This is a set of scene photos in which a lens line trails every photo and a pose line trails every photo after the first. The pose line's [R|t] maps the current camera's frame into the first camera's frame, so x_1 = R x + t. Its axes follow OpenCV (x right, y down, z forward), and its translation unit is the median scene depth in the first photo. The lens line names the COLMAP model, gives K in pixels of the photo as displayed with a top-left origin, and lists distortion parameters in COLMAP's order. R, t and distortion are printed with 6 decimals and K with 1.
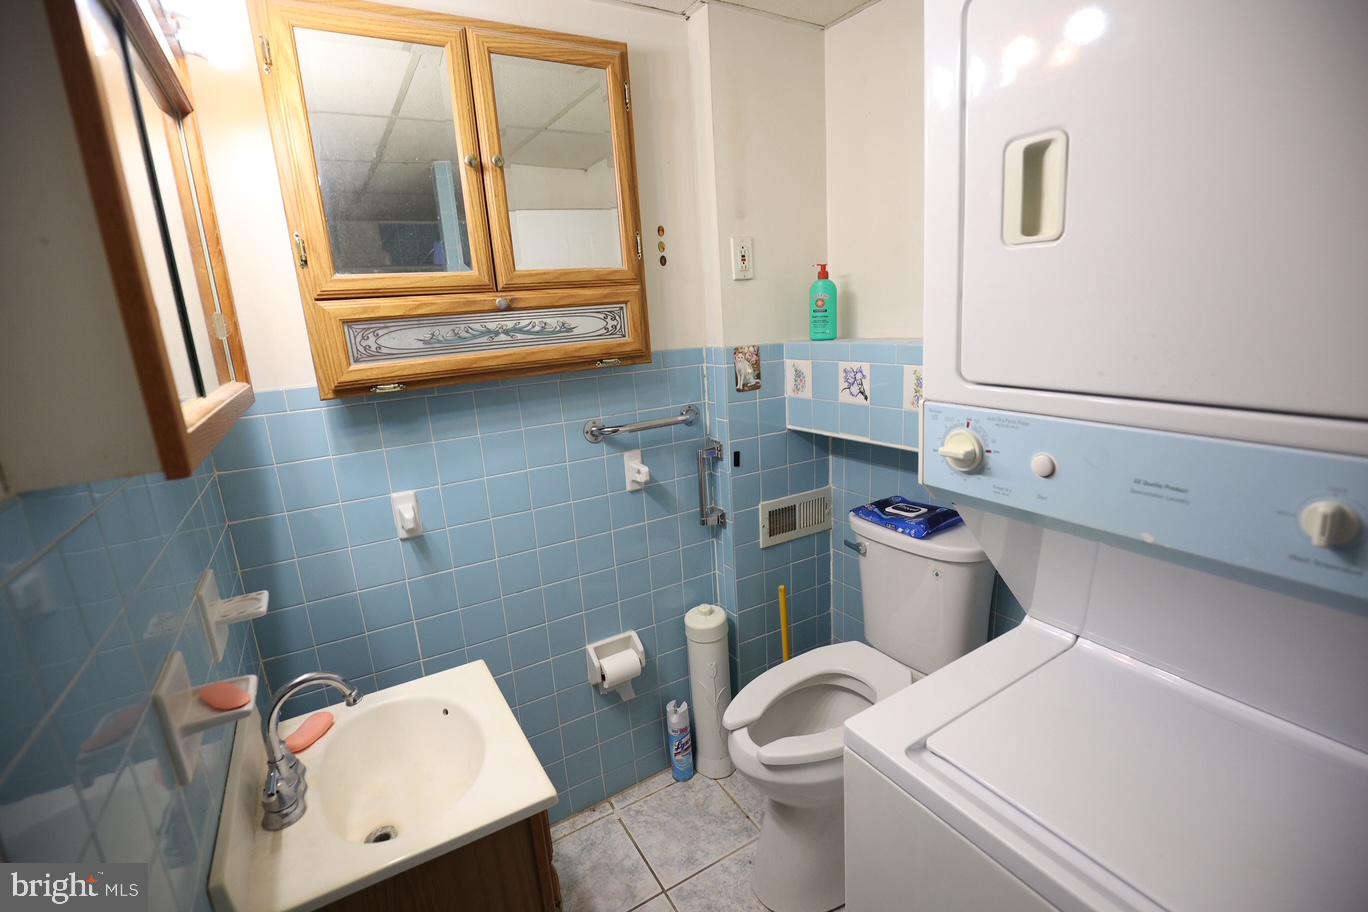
lens RADIAL K [[628.6, 0, 711.9], [0, 628.6, 457.7], [0, 0, 1]] dist [-0.016026, -0.000077]
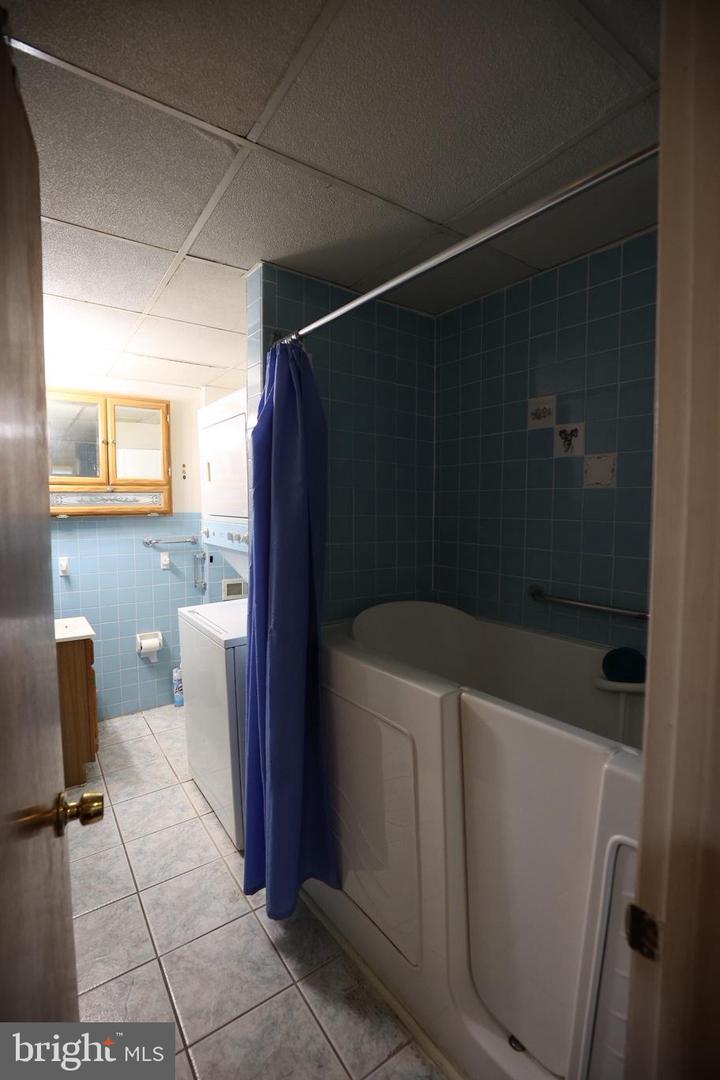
lens RADIAL K [[487.6, 0, 360.0], [0, 487.6, 540.0], [0, 0, 1]] dist [-0.001985, -0.000128]
pose [[0.997059, 0.053295, 0.055078, 0.560384], [-0.043715, 0.985744, -0.162476, 0.232604], [-0.062952, 0.159590, 0.985174, -0.980151]]
